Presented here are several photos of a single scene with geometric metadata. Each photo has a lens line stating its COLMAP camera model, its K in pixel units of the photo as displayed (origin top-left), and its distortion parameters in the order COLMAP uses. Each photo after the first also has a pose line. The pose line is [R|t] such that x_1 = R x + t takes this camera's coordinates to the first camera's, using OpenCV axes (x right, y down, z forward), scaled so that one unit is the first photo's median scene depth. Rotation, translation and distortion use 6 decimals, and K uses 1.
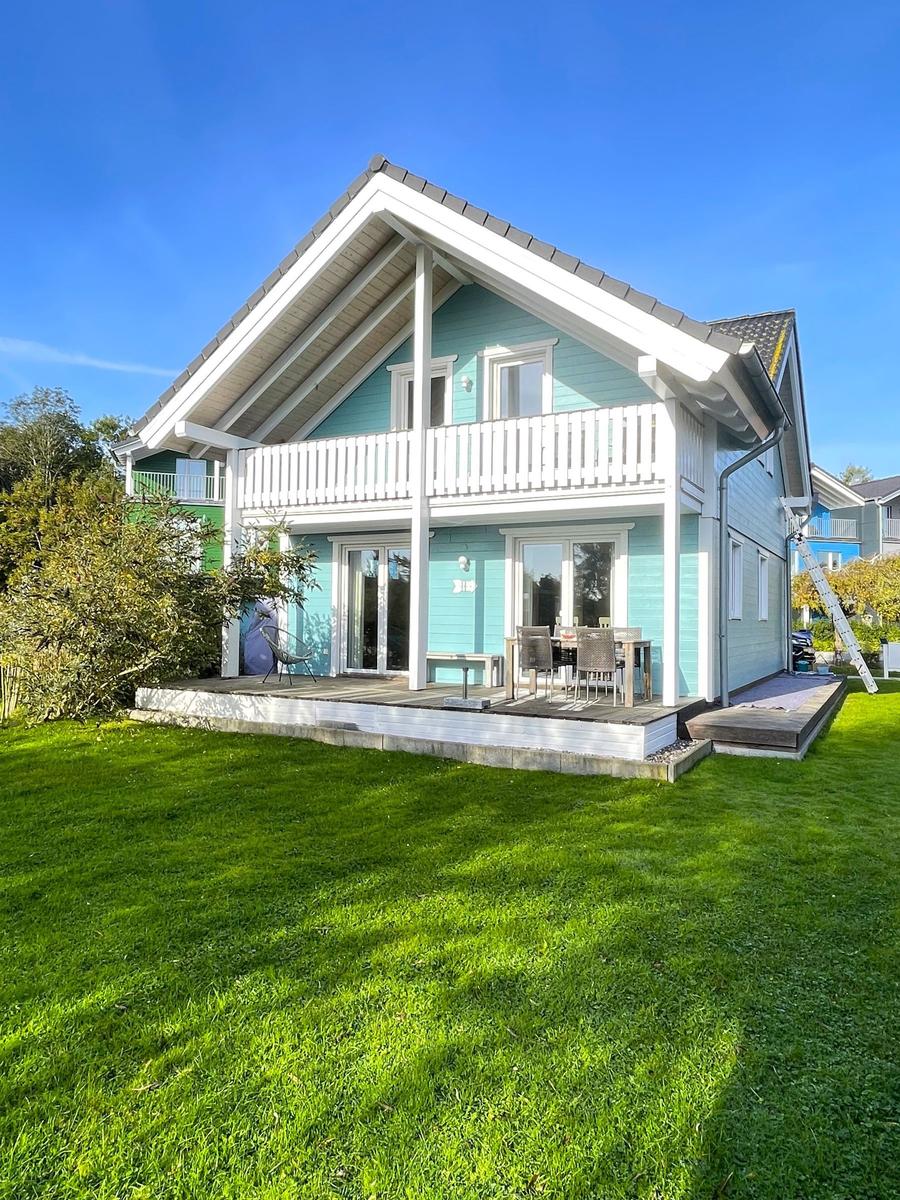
lens RADIAL K [[829.2, 0, 455.4], [0, 829.2, 591.7], [0, 0, 1]] dist [-0.006539, -0.003697]
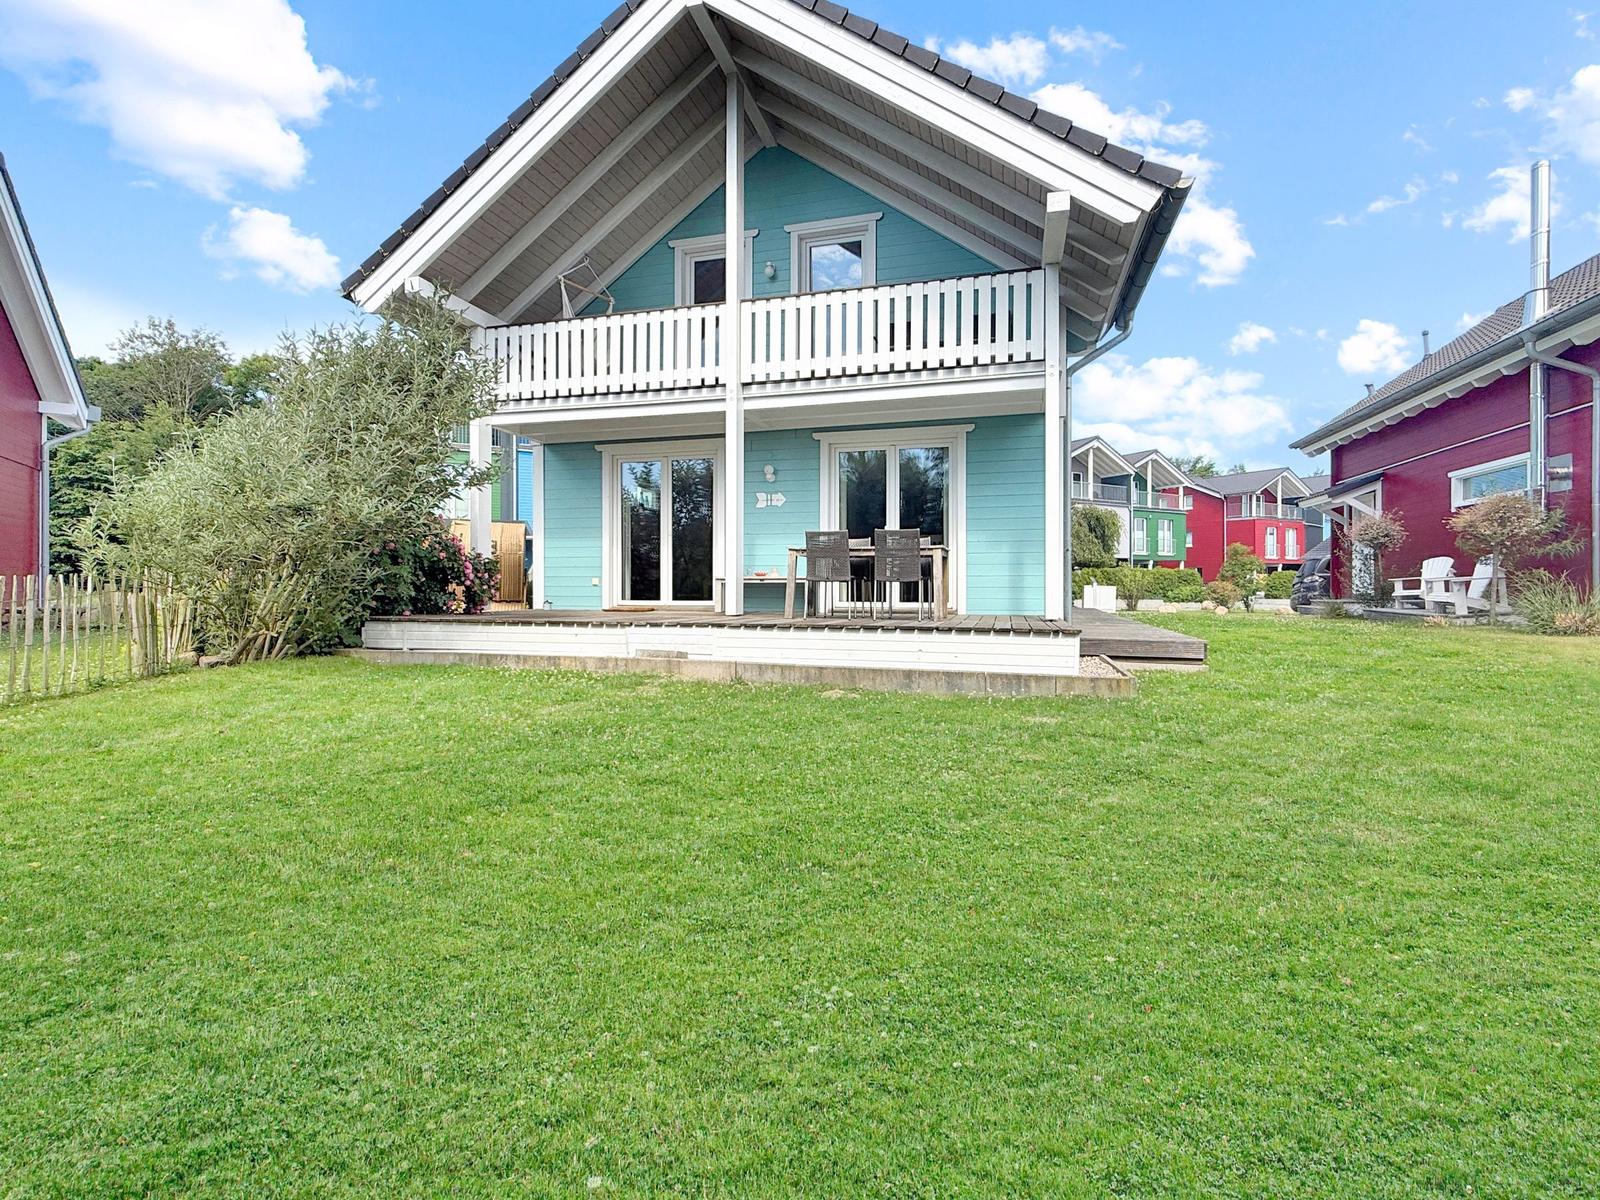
lens RADIAL K [[772.0, 0, 805.2], [0, 772.0, 583.9], [0, 0, 1]] dist [0.003190, 0.000371]
pose [[0.976607, -0.011963, 0.214699, -0.151378], [0.005170, 0.999469, 0.032171, 0.065351], [-0.214970, -0.030309, 0.976150, 0.239223]]
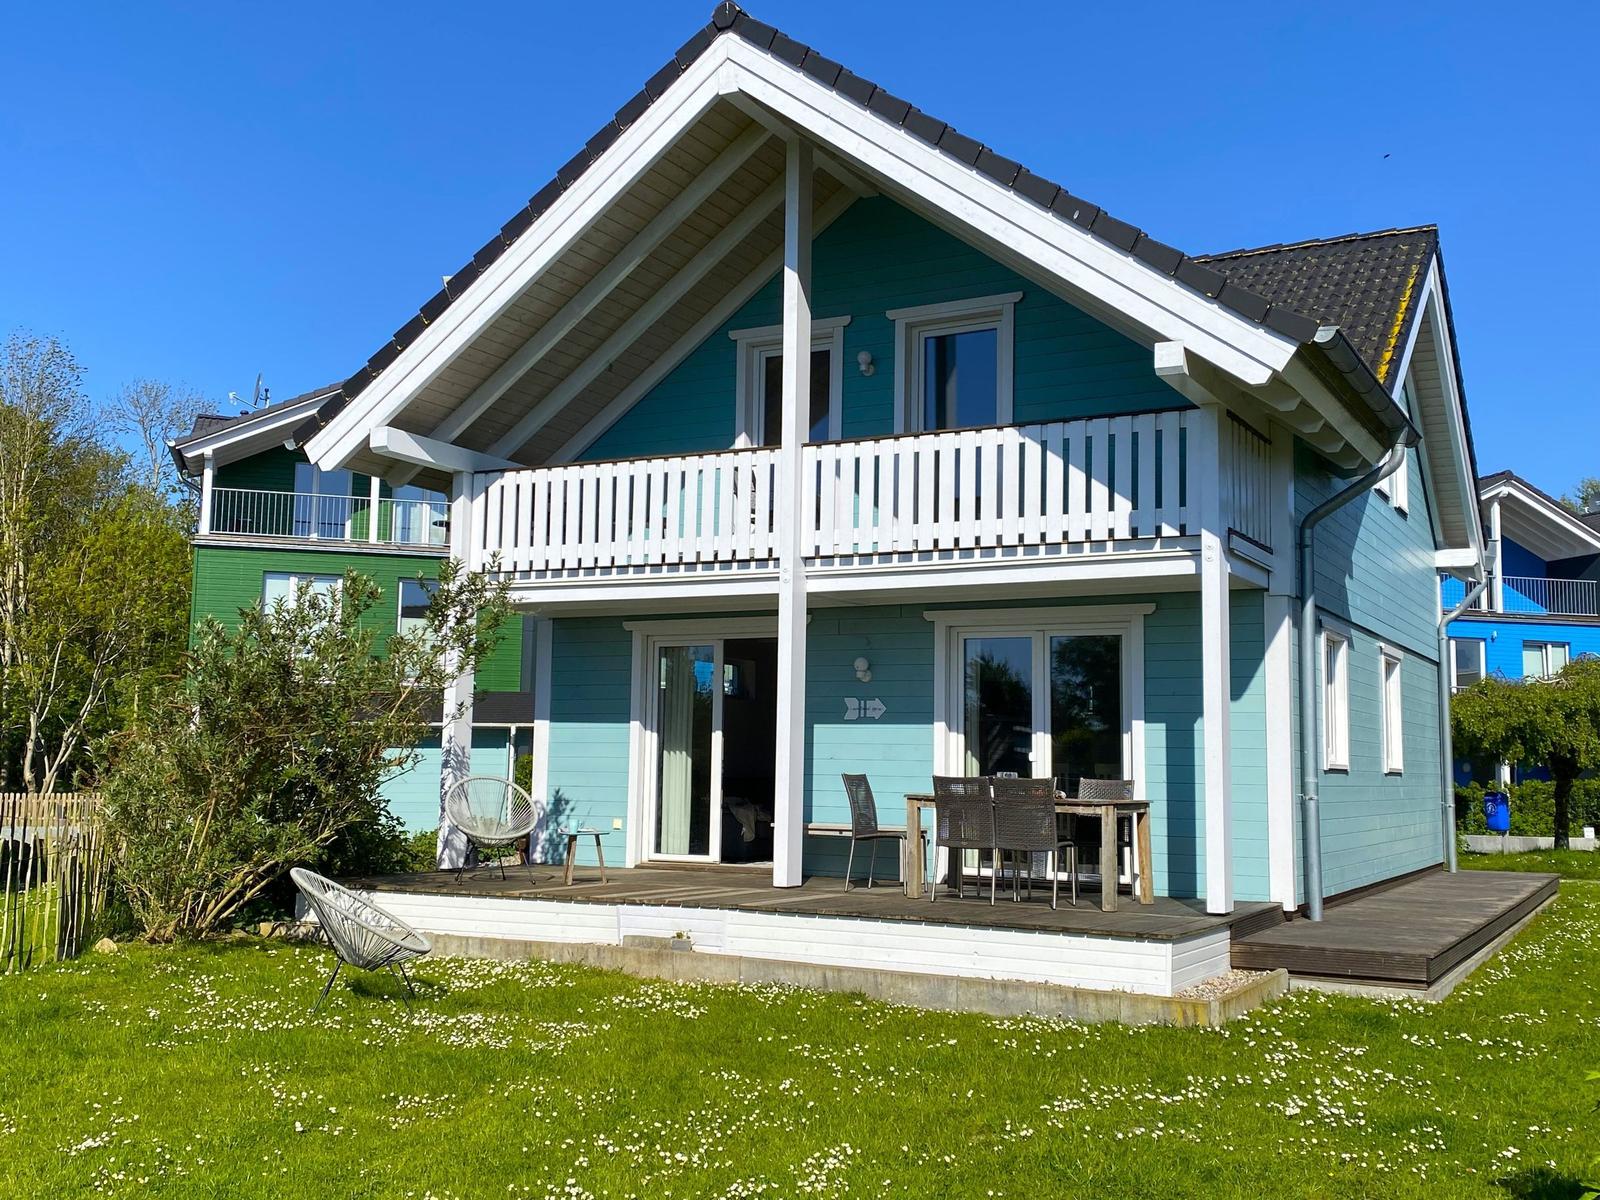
lens RADIAL K [[1652.1, 0, 816.1], [0, 1652.1, 589.9], [0, 0, 1]] dist [0.122166, -0.015441]
pose [[0.999993, 0.002355, 0.002981, -0.030690], [-0.002122, 0.997115, -0.075871, -0.002275], [-0.003151, 0.075864, 0.997113, -0.192894]]
